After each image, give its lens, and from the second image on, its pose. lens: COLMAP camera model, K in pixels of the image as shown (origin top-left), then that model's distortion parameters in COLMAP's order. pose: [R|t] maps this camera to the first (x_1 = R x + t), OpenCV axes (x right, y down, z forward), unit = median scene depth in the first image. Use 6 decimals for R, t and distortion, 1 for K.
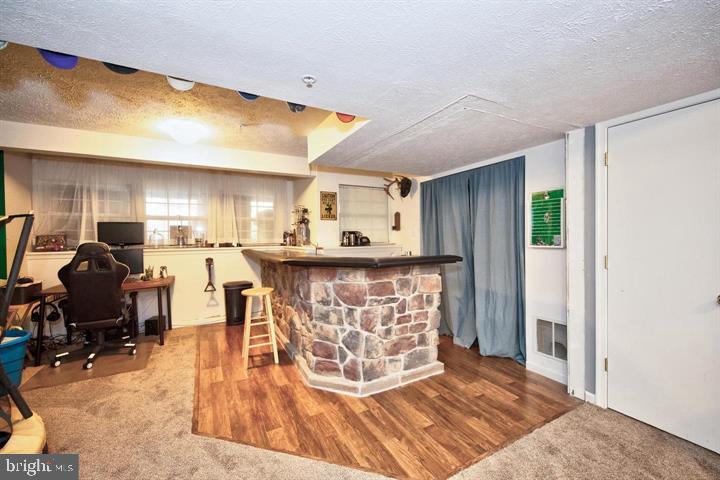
lens RADIAL K [[292.6, 0, 357.4], [0, 292.6, 237.9], [0, 0, 1]] dist [0.000437, -0.000014]
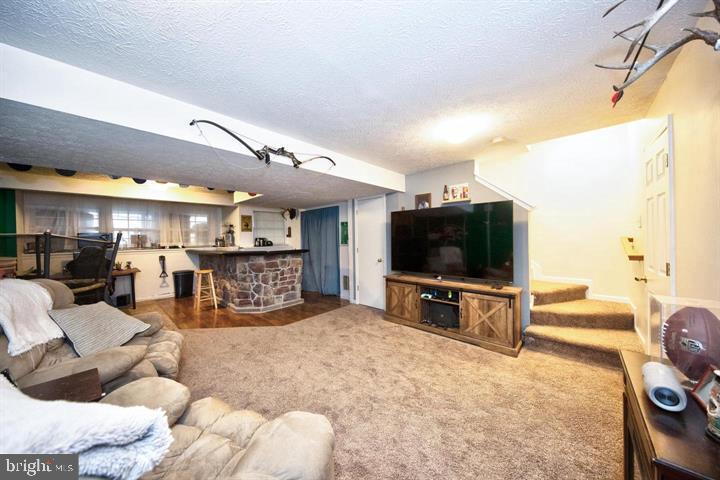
lens RADIAL K [[242.8, 0, 358.4], [0, 242.8, 239.4], [0, 0, 1]] dist [0.001159, -0.000033]
pose [[0.948066, -0.007148, 0.317994, 0.083490], [0.008602, 0.999958, -0.003169, -0.005042], [-0.317958, 0.005740, 0.948087, -0.664720]]
